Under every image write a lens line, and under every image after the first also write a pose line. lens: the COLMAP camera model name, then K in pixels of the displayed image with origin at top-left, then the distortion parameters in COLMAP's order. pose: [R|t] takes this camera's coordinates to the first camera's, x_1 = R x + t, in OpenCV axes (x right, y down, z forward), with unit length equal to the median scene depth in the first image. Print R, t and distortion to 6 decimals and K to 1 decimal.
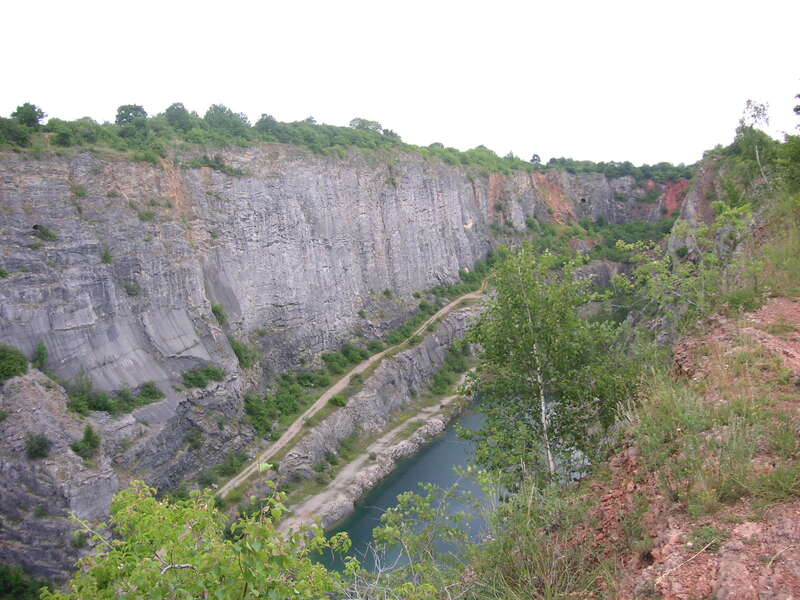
lens RADIAL K [[876.4, 0, 405.8], [0, 876.4, 300.7], [0, 0, 1]] dist [-0.161777, 0.000000]
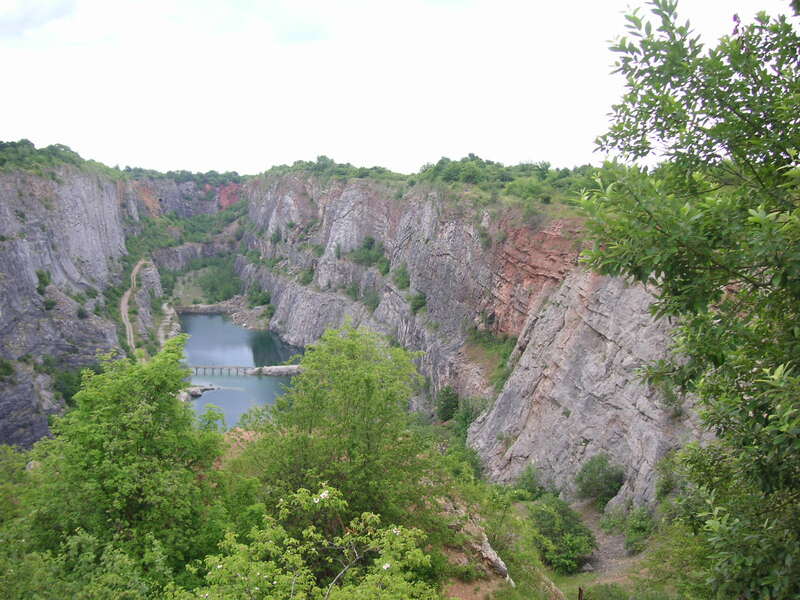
lens RADIAL K [[876.4, 0, 399.6], [0, 876.4, 301.4], [0, 0, 1]] dist [-0.161777, 0.000000]
pose [[0.829932, -0.065643, 0.553988, -0.231829], [0.066574, 0.997610, 0.018474, 0.038210], [-0.553877, 0.021549, 0.832319, -0.289617]]
